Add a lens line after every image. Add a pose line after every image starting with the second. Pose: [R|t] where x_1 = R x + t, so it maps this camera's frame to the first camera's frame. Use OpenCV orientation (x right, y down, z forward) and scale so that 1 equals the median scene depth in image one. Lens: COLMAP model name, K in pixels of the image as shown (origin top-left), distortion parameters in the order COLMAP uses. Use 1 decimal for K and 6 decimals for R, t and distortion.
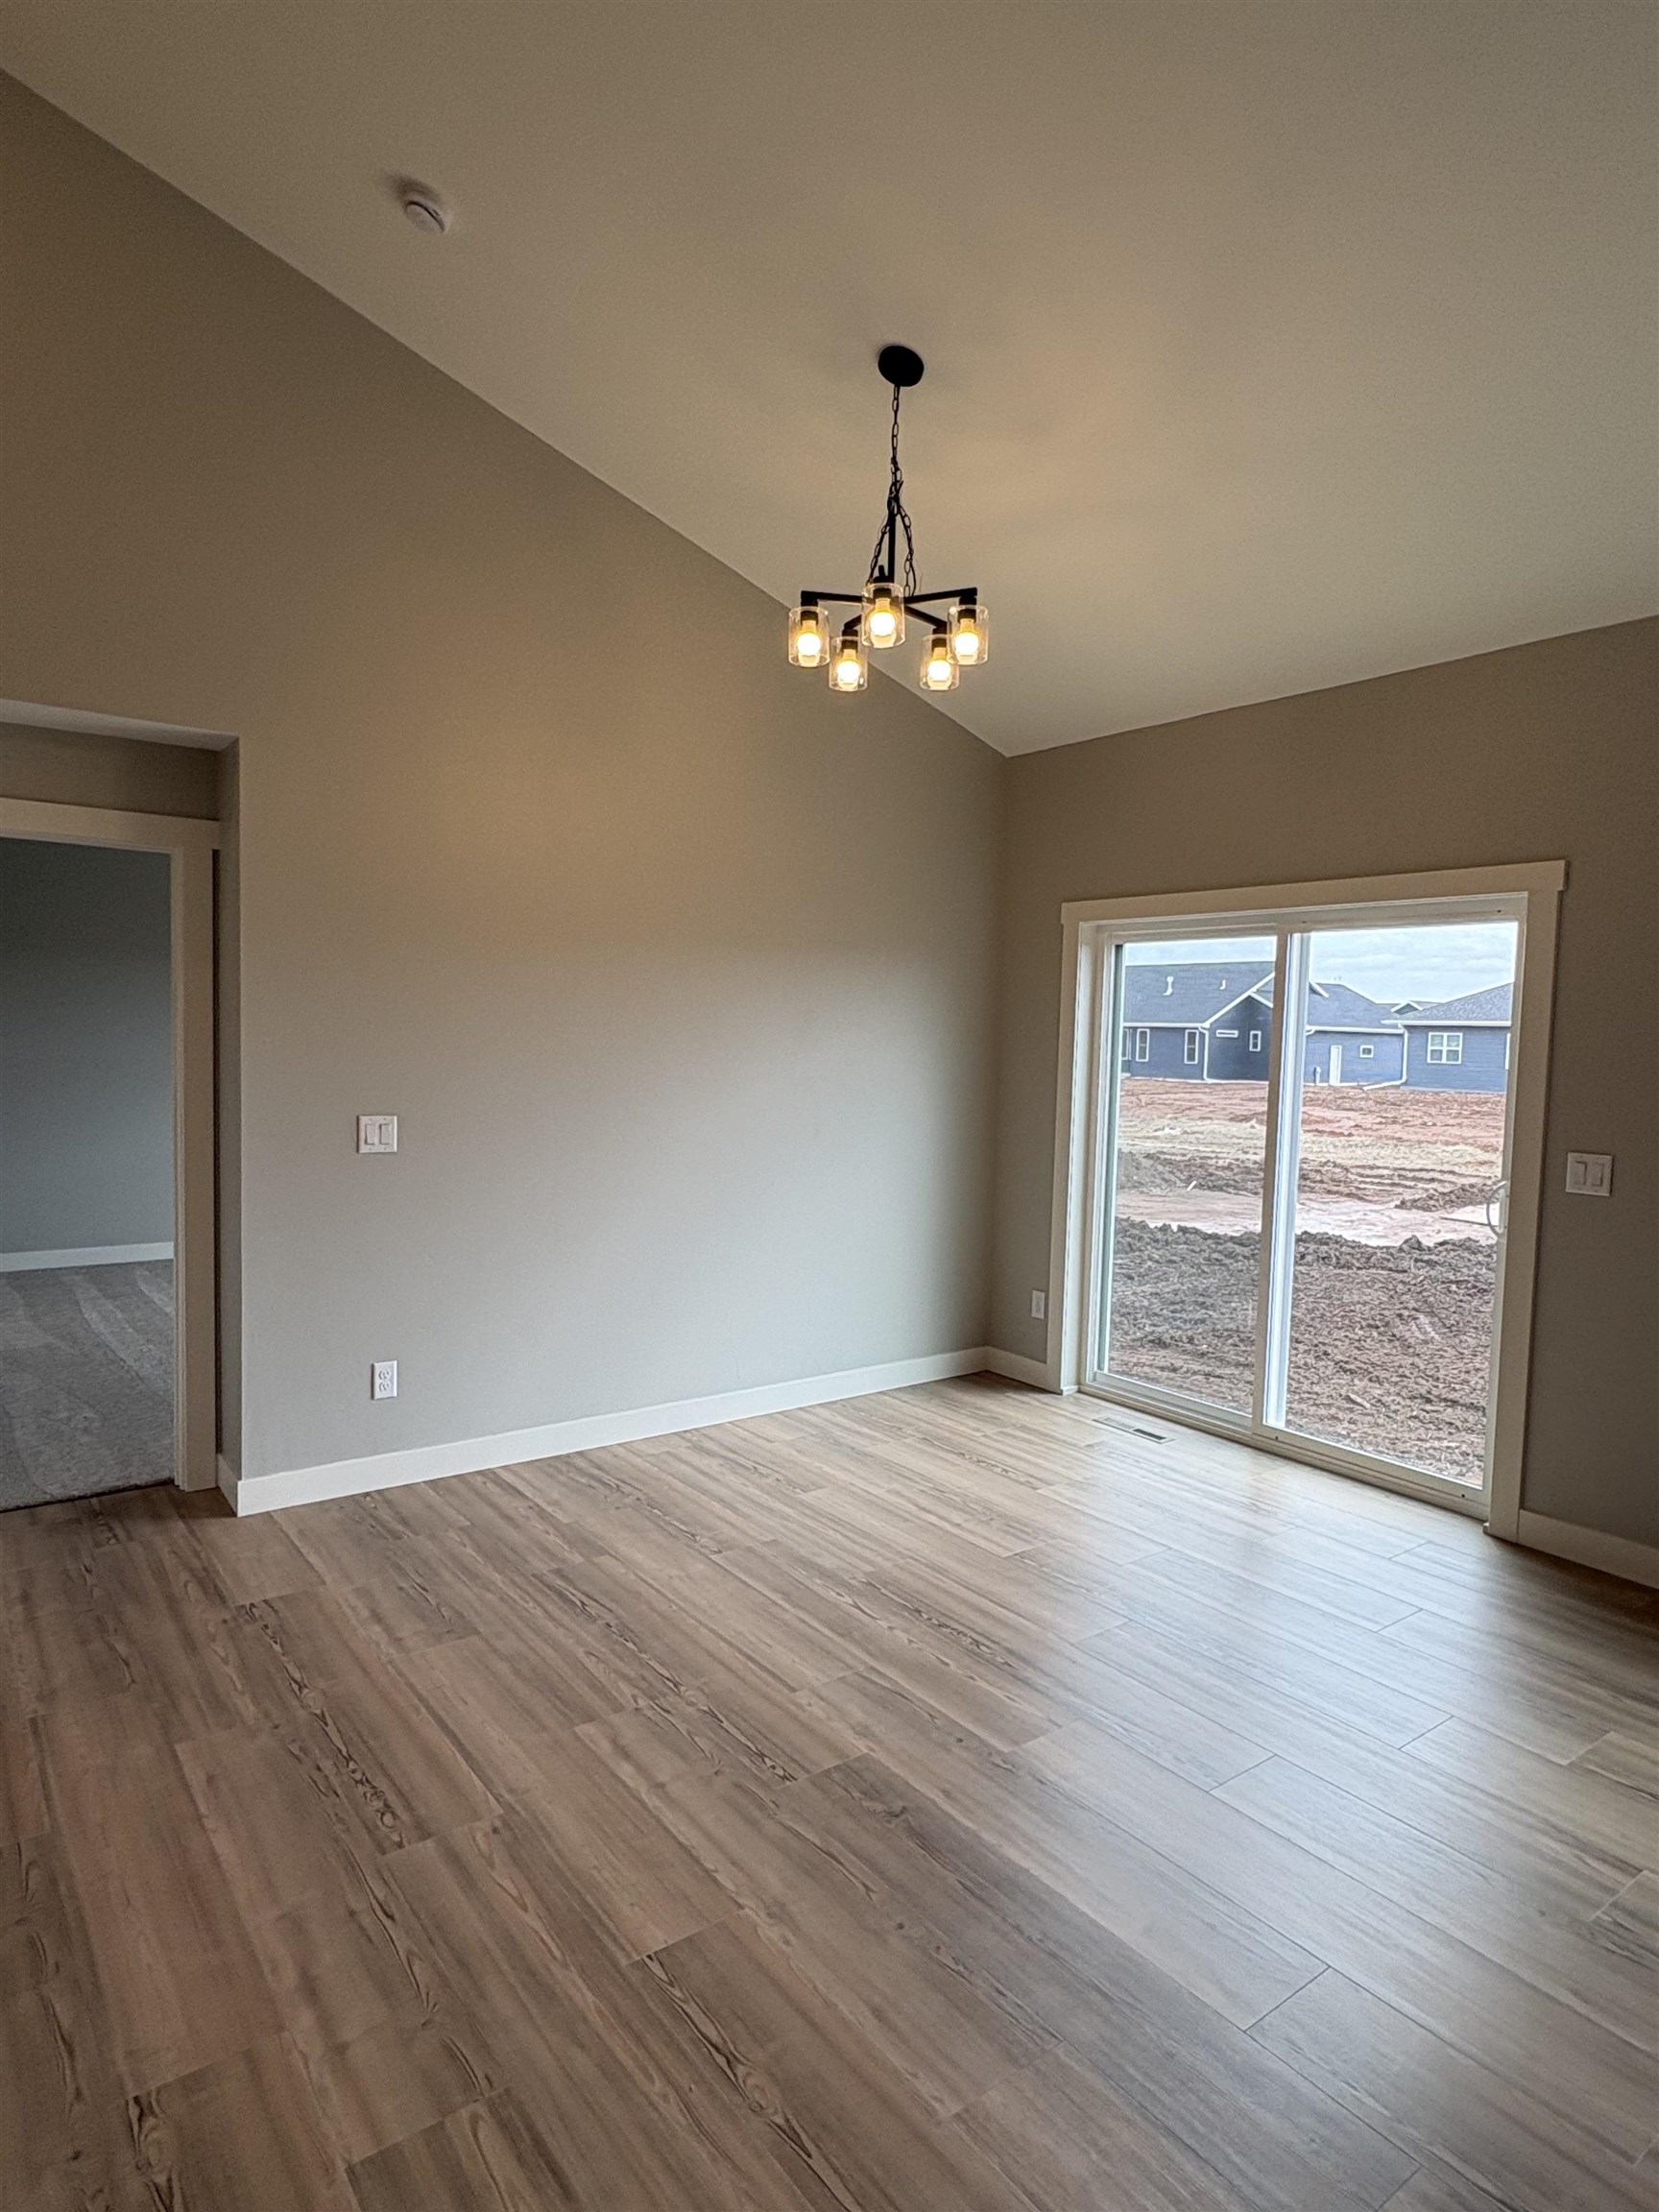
lens RADIAL K [[1276.5, 0, 828.0], [0, 1276.5, 1108.3], [0, 0, 1]] dist [0.000507, -0.002115]
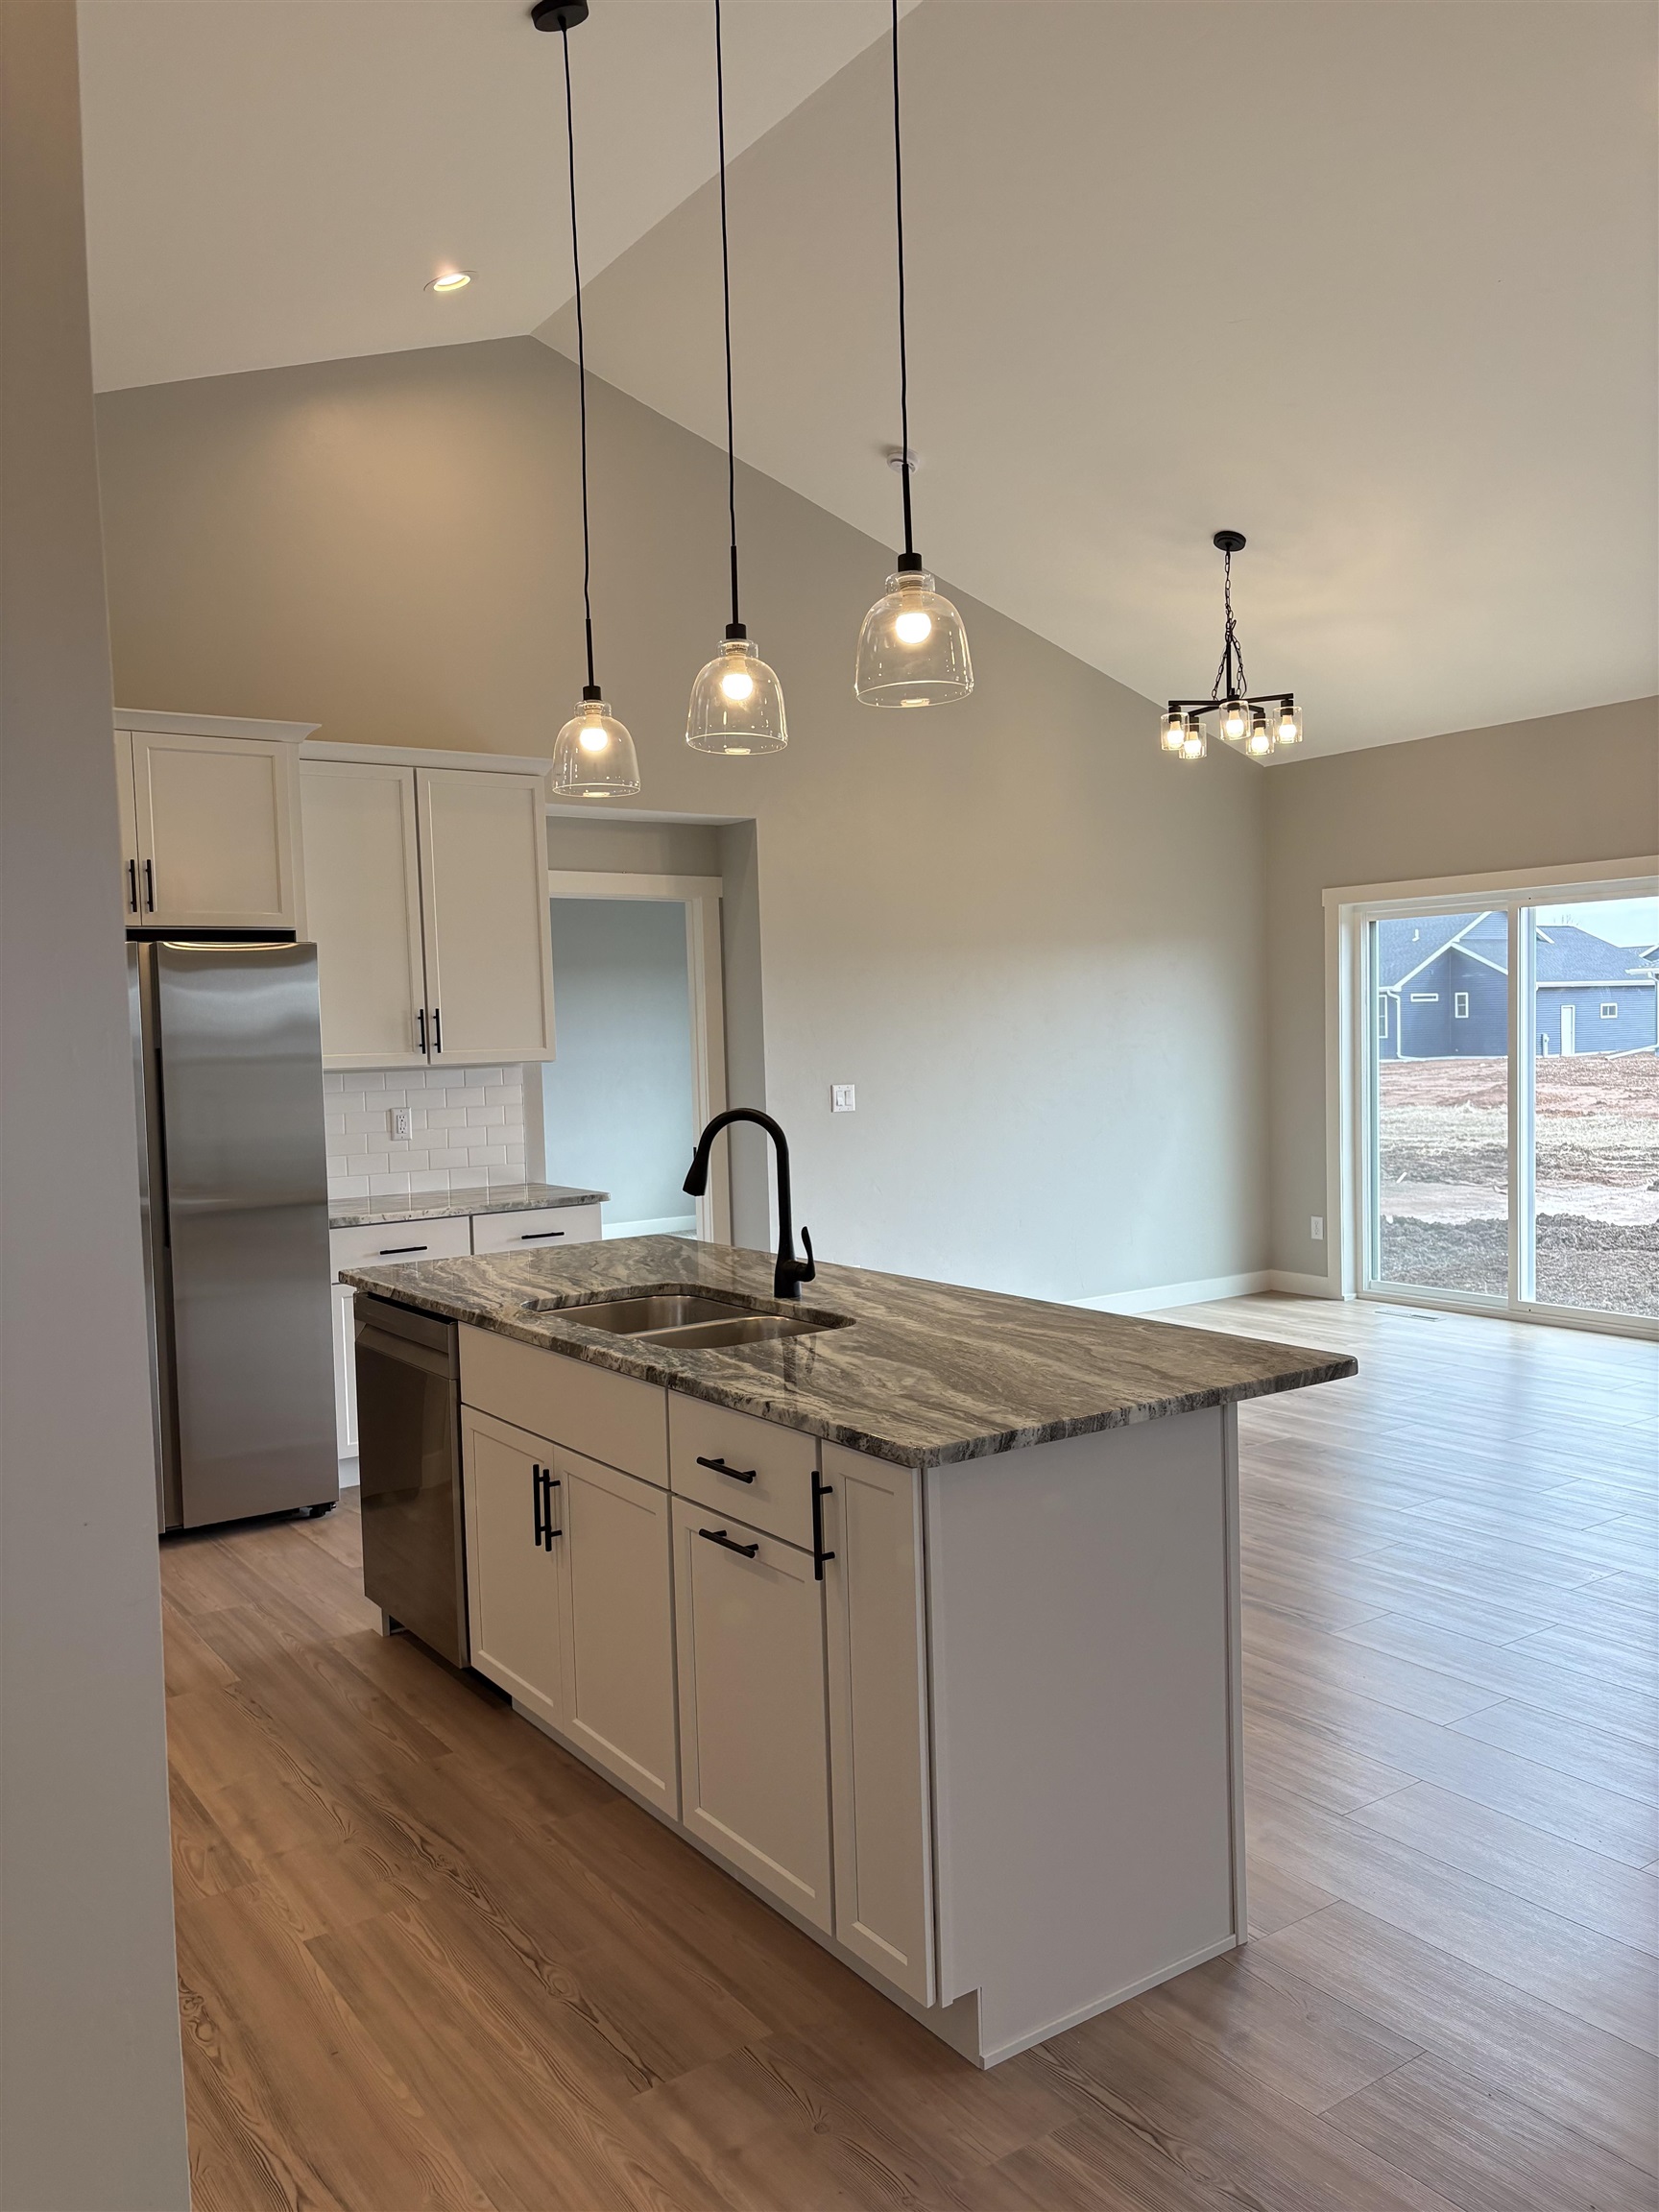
lens RADIAL K [[1660.2, 0, 857.7], [0, 1660.2, 1112.2], [0, 0, 1]] dist [0.044439, -0.022552]
pose [[0.998312, -0.052247, -0.025364, -0.216968], [0.052048, 0.998609, -0.008420, 0.037436], [0.025768, 0.007085, 0.999643, -0.559637]]
